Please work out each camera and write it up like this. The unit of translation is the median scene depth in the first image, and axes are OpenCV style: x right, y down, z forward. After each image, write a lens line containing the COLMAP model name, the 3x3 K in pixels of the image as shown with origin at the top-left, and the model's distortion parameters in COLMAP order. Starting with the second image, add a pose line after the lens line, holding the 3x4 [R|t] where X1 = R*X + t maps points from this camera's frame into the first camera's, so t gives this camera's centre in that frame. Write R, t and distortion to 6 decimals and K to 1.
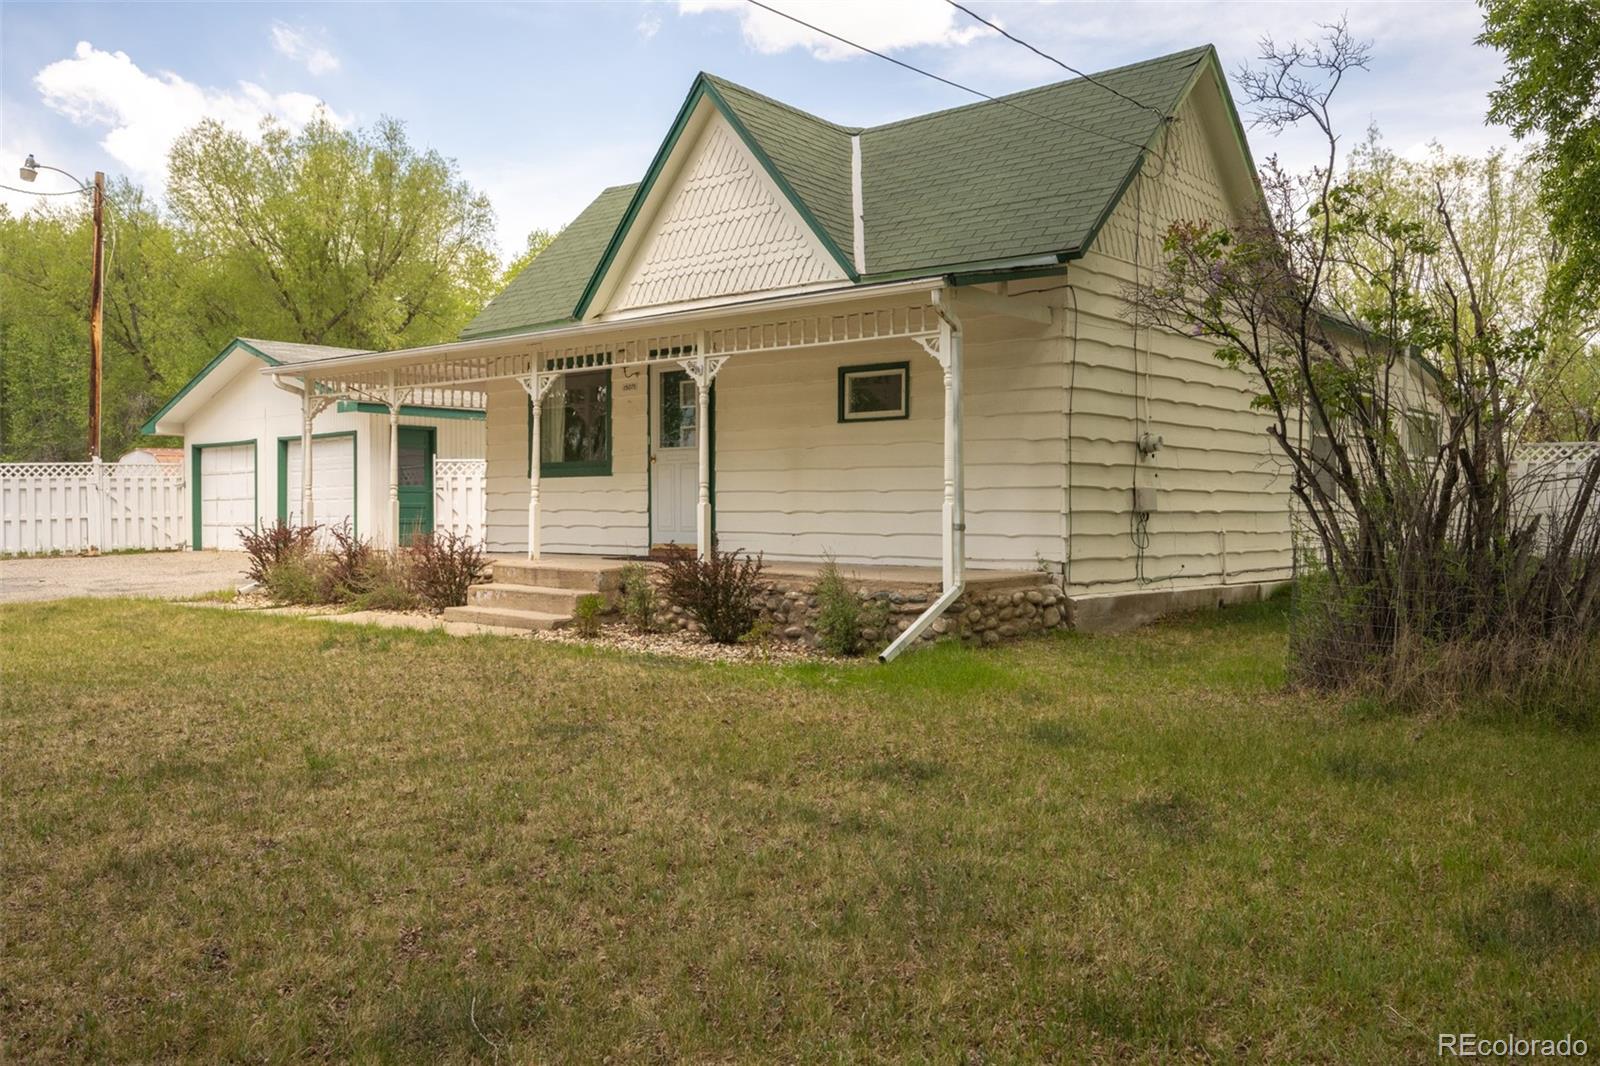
lens RADIAL K [[1293.2, 0, 801.8], [0, 1293.2, 534.4], [0, 0, 1]] dist [0.013099, 0.005870]
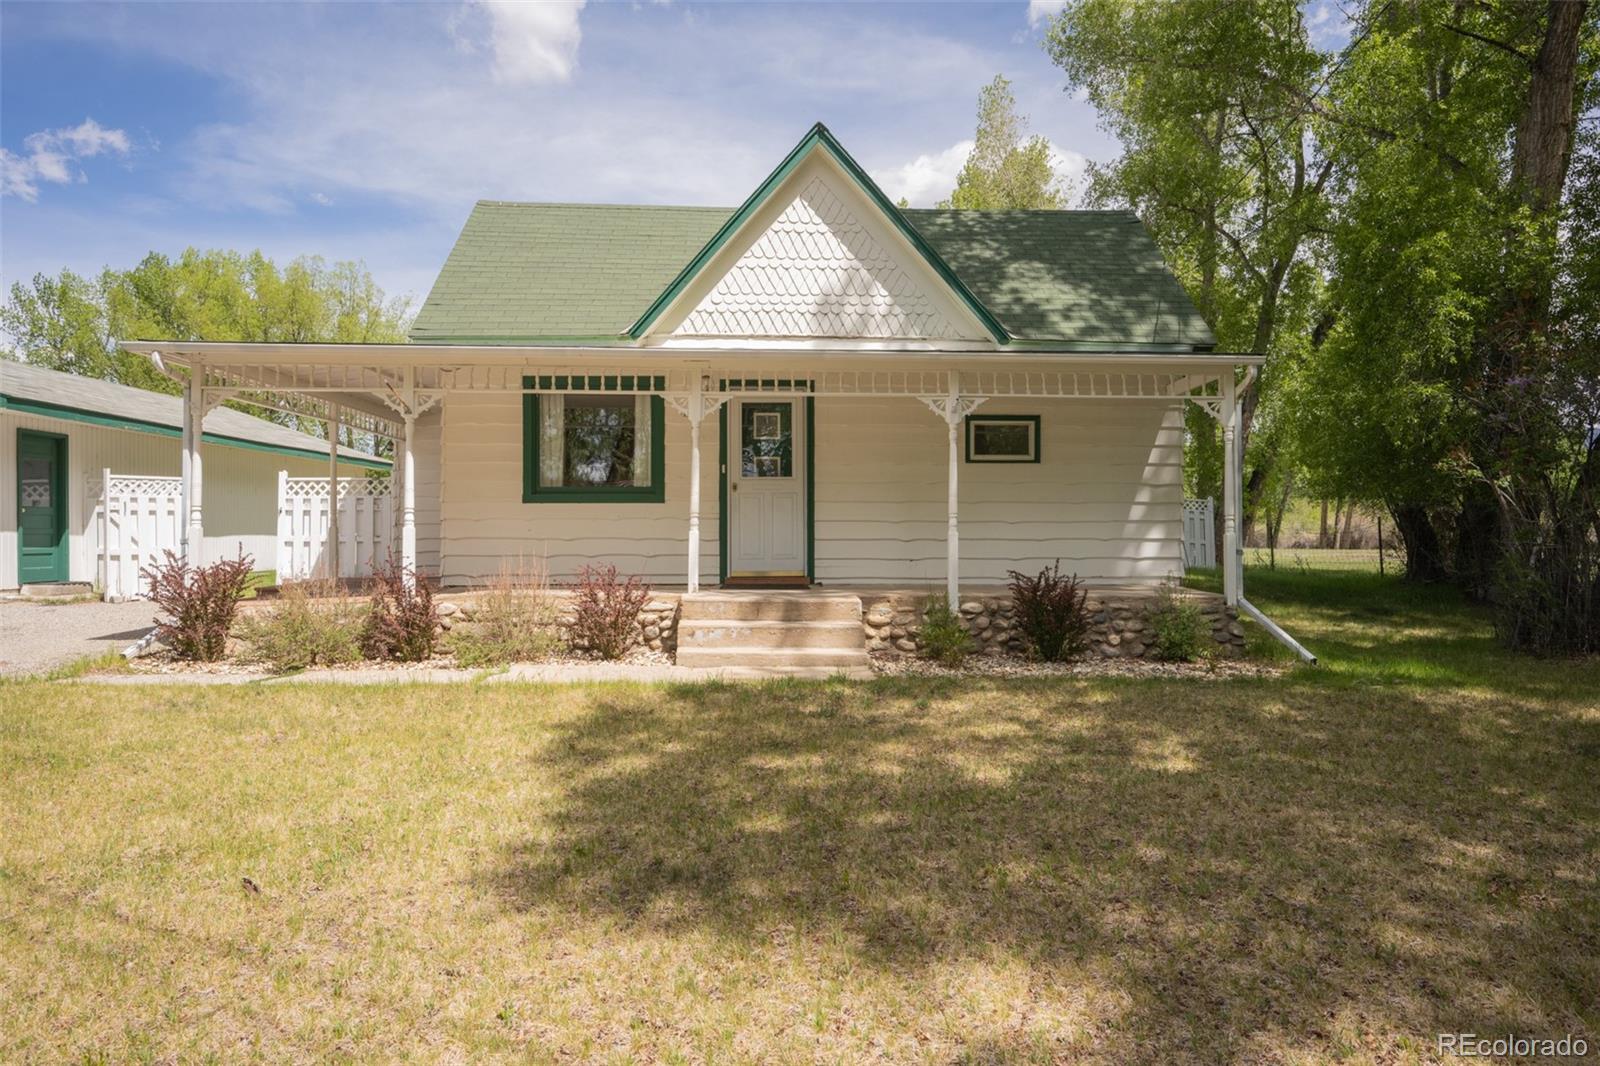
lens RADIAL K [[937.7, 0, 805.6], [0, 937.7, 530.7], [0, 0, 1]] dist [0.000186, -0.002127]
pose [[0.735361, 0.001736, 0.677673, -0.554771], [0.012923, 0.999779, -0.016584, -0.011408], [-0.677552, 0.020952, 0.735176, 0.412213]]
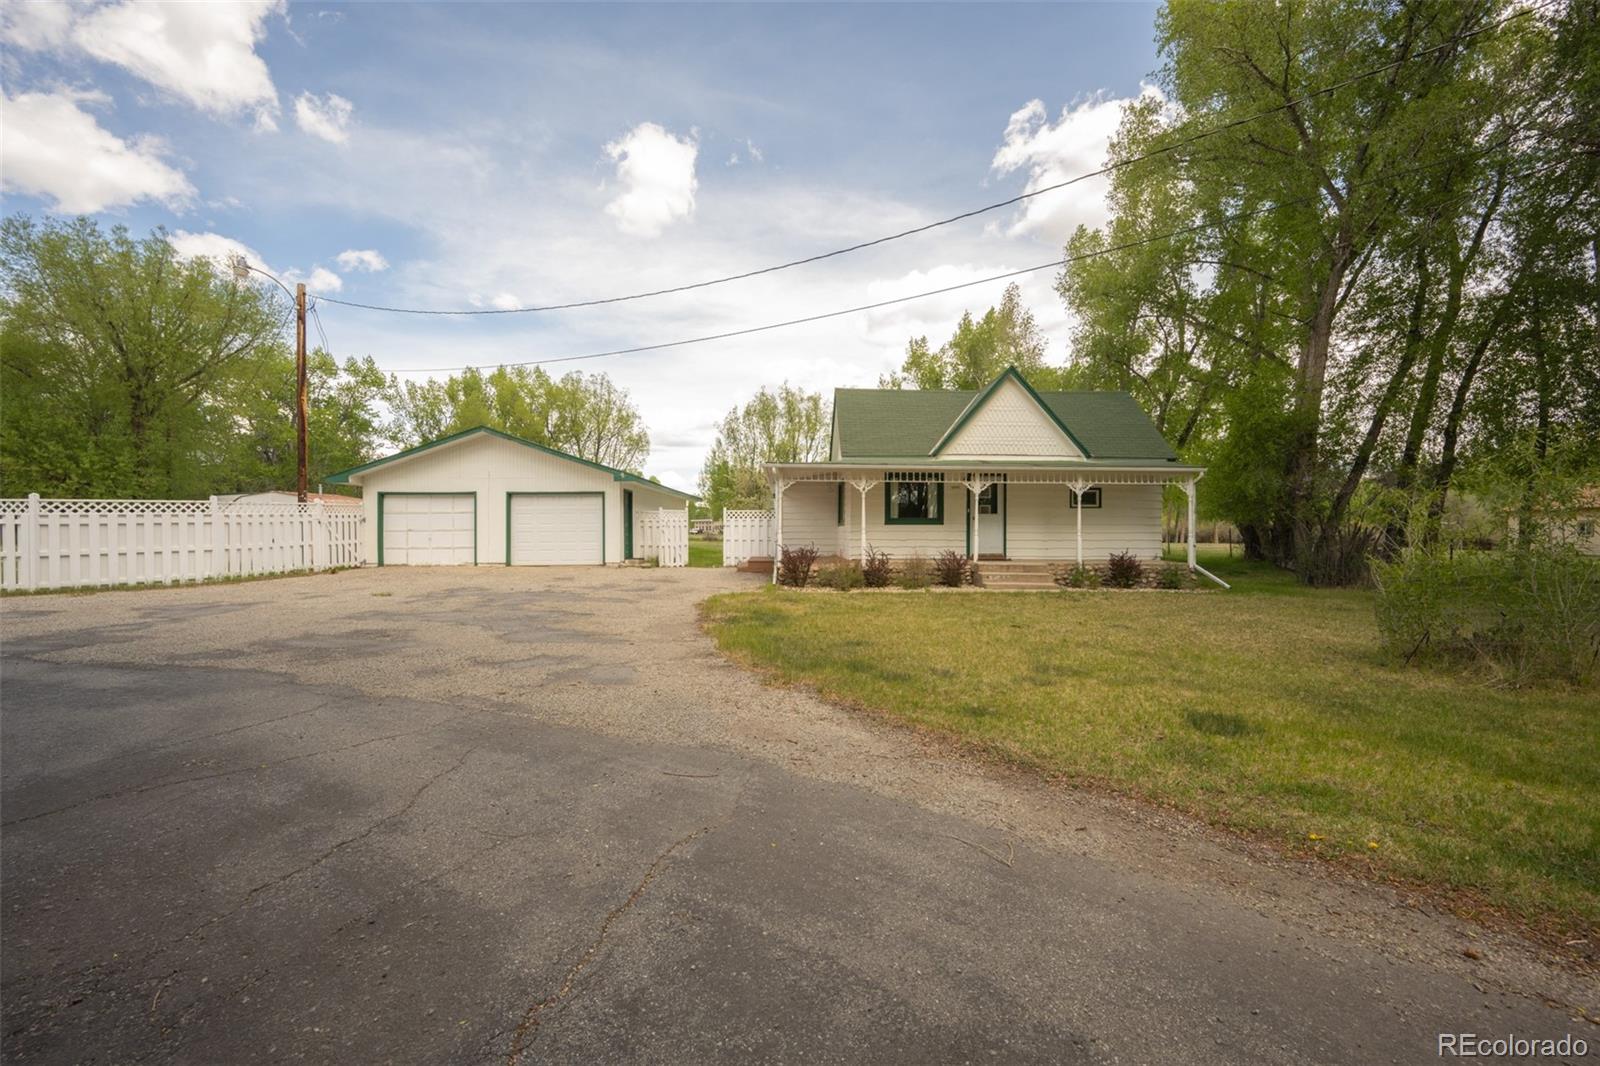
lens RADIAL K [[626.7, 0, 793.4], [0, 626.7, 532.8], [0, 0, 1]] dist [0.000916, 0.000016]
pose [[0.747416, -0.002191, 0.664353, -1.114004], [0.012667, 0.999860, -0.010953, -0.022622], [-0.664236, 0.016602, 0.747339, 0.338991]]
